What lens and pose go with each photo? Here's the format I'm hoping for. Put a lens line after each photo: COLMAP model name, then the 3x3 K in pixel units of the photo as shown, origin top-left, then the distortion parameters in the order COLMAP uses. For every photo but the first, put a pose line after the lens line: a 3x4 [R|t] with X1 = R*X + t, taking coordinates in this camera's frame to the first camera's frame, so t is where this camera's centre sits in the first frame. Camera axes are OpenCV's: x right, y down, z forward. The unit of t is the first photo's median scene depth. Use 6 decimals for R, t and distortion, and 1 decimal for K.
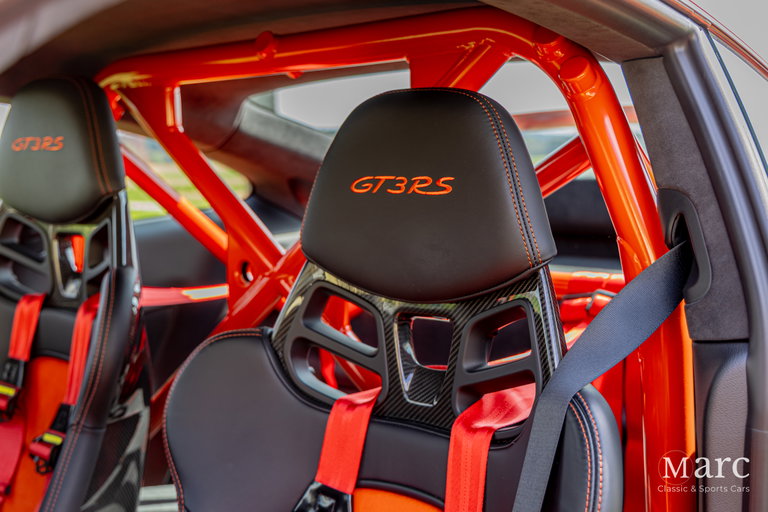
lens RADIAL K [[934.5, 0, 374.0], [0, 934.5, 267.2], [0, 0, 1]] dist [0.018944, 0.000000]
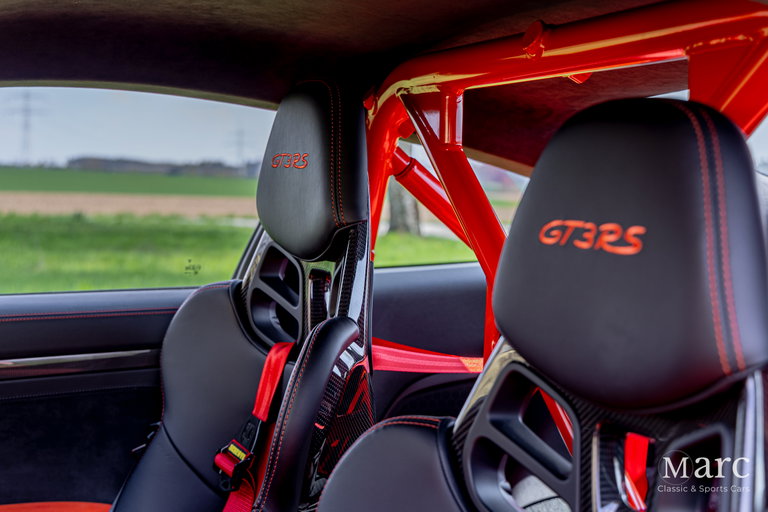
lens RADIAL K [[1207.5, 0, 388.3], [0, 1207.5, 250.4], [0, 0, 1]] dist [0.009033, 0.000000]
pose [[0.889462, 0.064330, -0.452460, 0.272239], [-0.092246, 0.994937, -0.039881, -0.025206], [0.447603, 0.077210, 0.890893, 0.128166]]
